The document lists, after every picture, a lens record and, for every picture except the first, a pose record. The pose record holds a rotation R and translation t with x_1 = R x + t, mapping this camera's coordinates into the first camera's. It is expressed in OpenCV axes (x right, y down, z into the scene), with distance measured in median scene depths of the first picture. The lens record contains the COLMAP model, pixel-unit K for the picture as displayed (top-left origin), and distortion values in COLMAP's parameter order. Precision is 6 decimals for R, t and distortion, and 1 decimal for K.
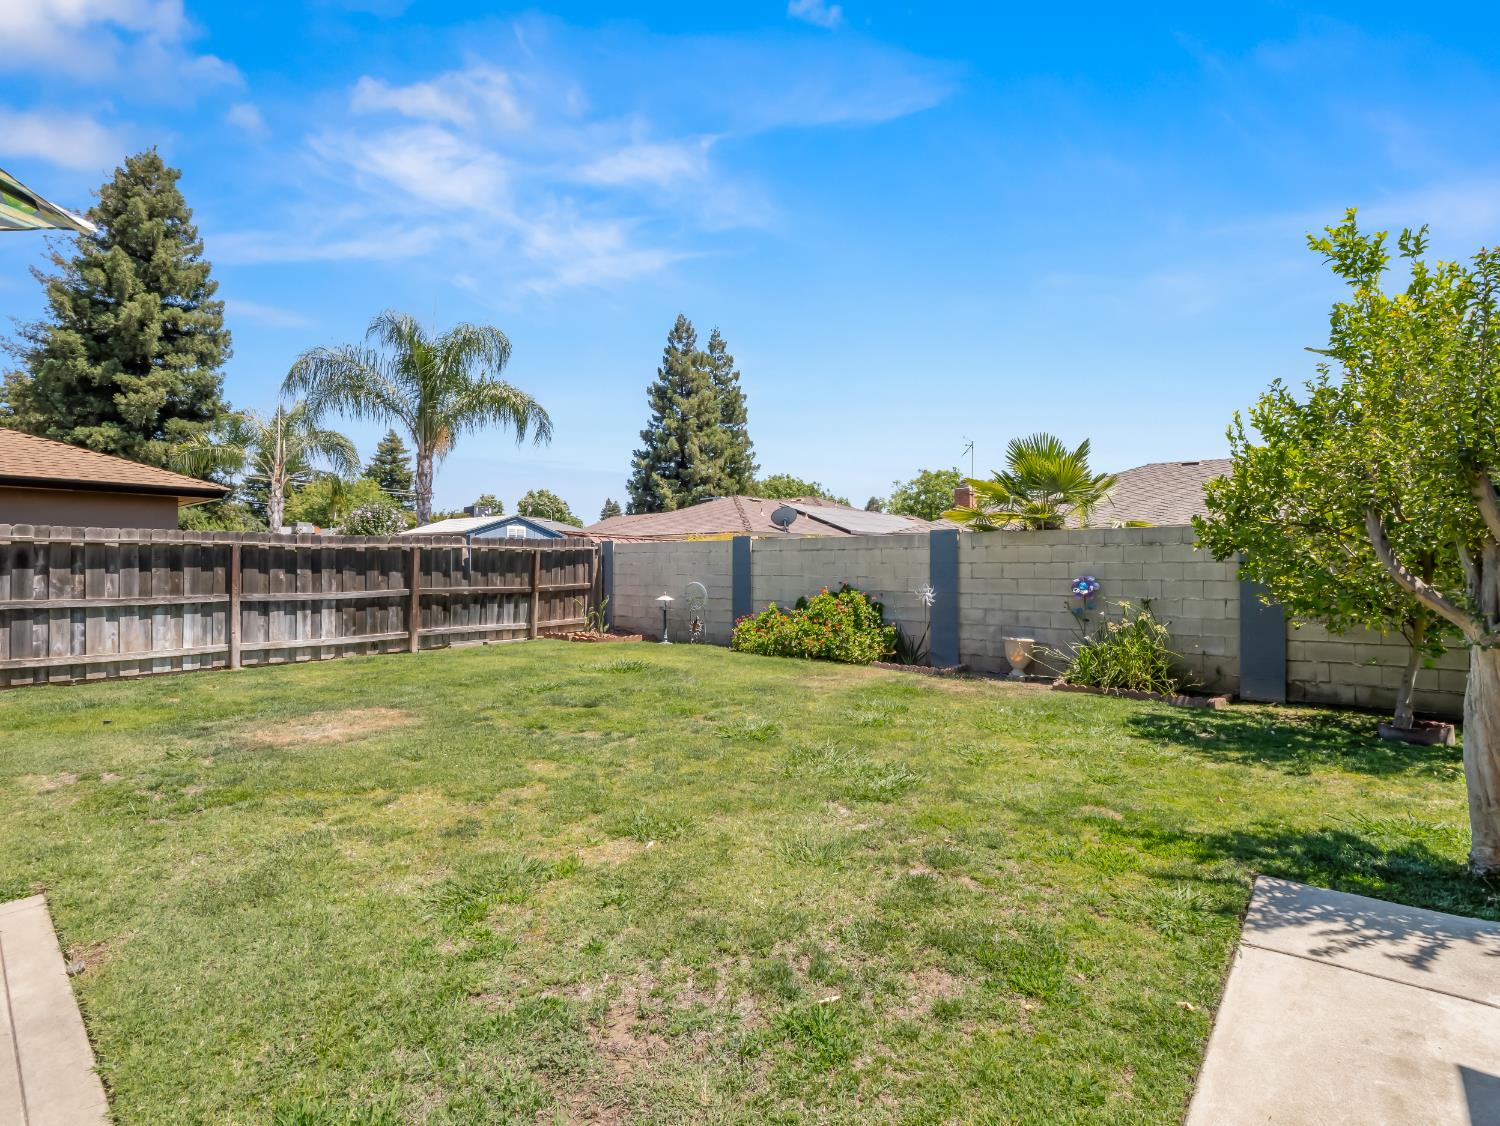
lens RADIAL K [[730.0, 0, 750.0], [0, 730.0, 563.0], [0, 0, 1]] dist [-0.018436, -0.000811]
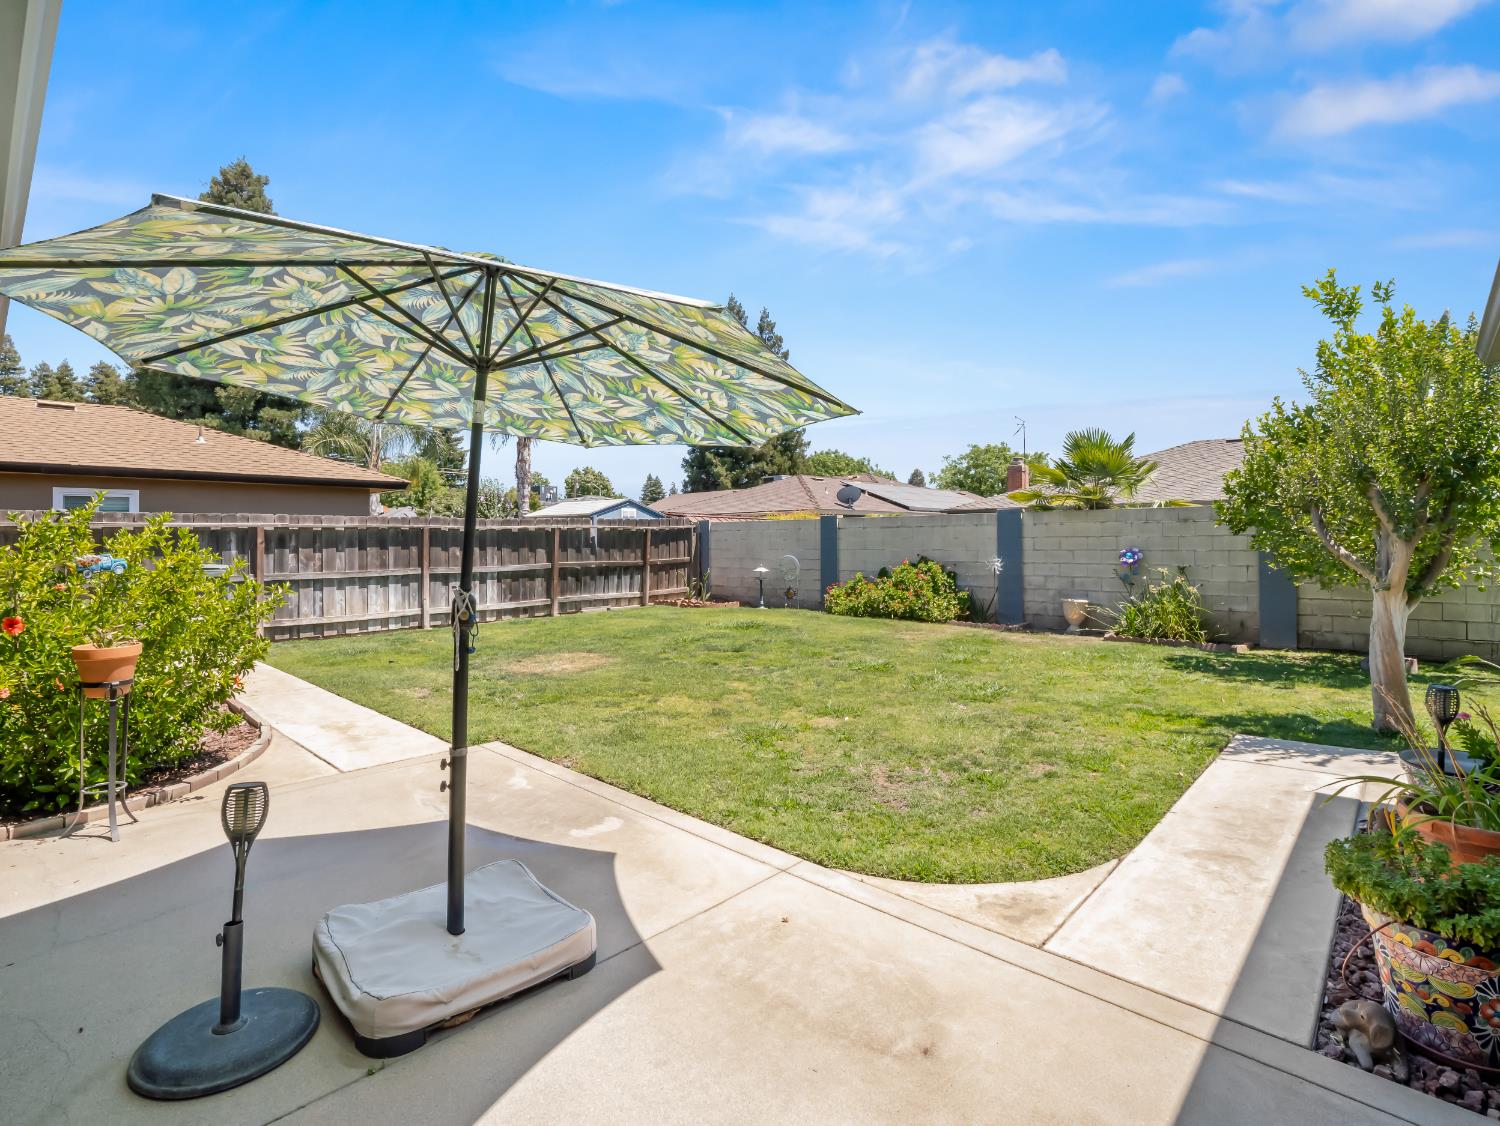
lens RADIAL K [[731.5, 0, 751.0], [0, 731.5, 539.1], [0, 0, 1]] dist [-0.017586, -0.000041]
pose [[0.998433, -0.008750, -0.055269, -0.089776], [0.008884, 0.999958, 0.002169, -0.003963], [0.055248, -0.002657, 0.998469, -0.213202]]
